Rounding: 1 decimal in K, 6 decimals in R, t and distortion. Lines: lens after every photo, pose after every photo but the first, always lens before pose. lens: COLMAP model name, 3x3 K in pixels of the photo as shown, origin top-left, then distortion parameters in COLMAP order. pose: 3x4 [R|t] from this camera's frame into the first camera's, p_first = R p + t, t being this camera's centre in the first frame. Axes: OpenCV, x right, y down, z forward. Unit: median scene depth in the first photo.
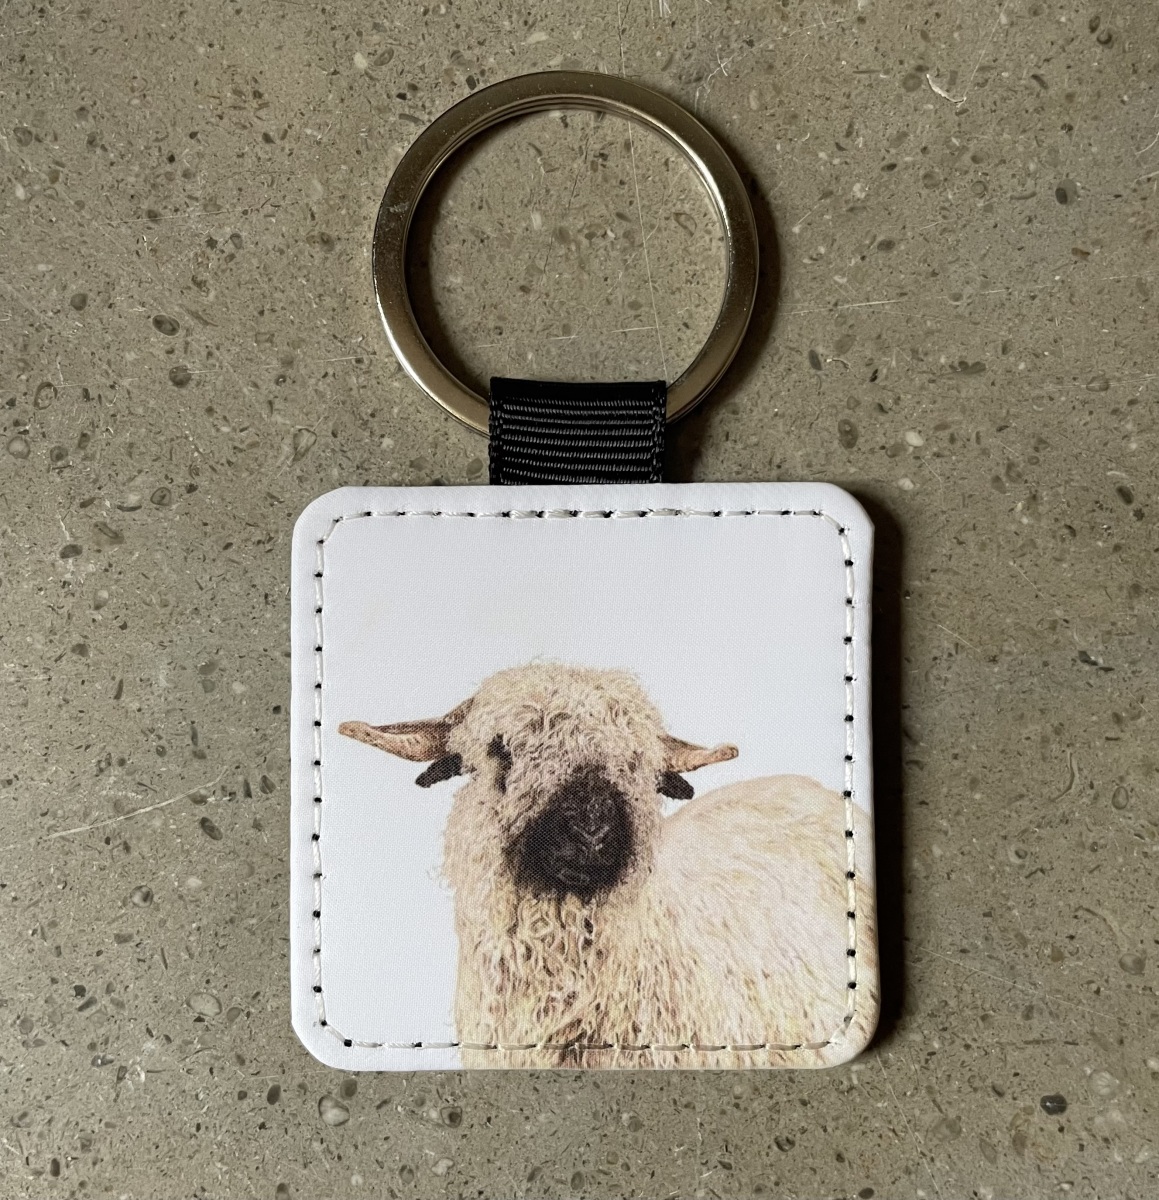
lens RADIAL K [[1054.8, 0, 571.5], [0, 1054.8, 655.1], [0, 0, 1]] dist [0.033671, -0.046276]
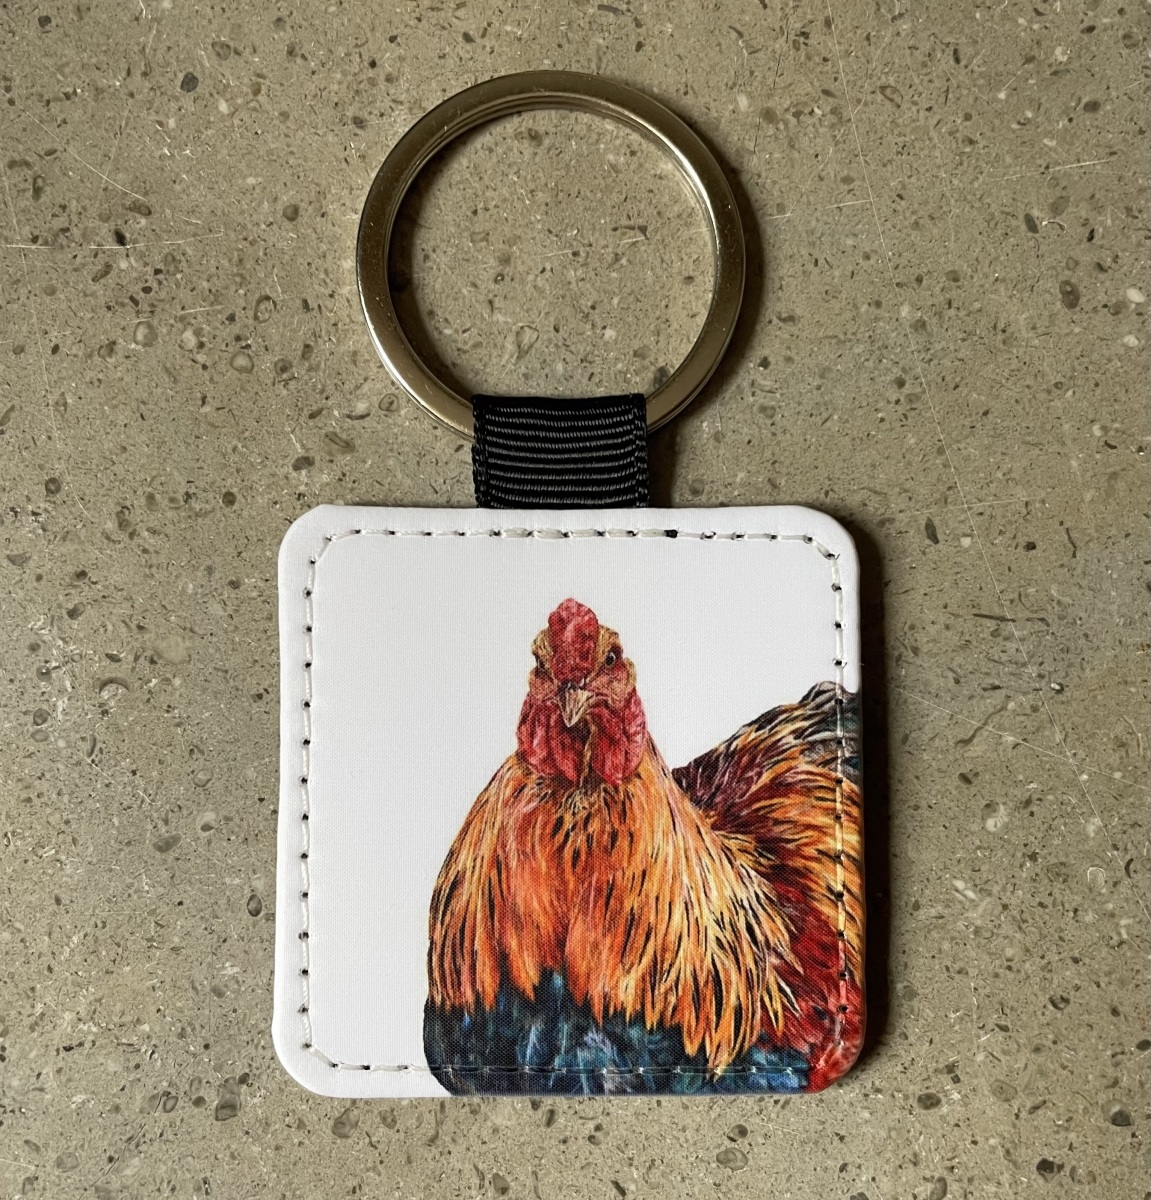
lens RADIAL K [[1054.8, 0, 540.0], [0, 1054.8, 689.3], [0, 0, 1]] dist [0.033671, -0.046276]
pose [[0.997646, -0.067685, 0.011031, -0.273251], [0.067662, 0.997705, 0.002388, 0.126531], [-0.011167, -0.001636, 0.999936, 0.001940]]
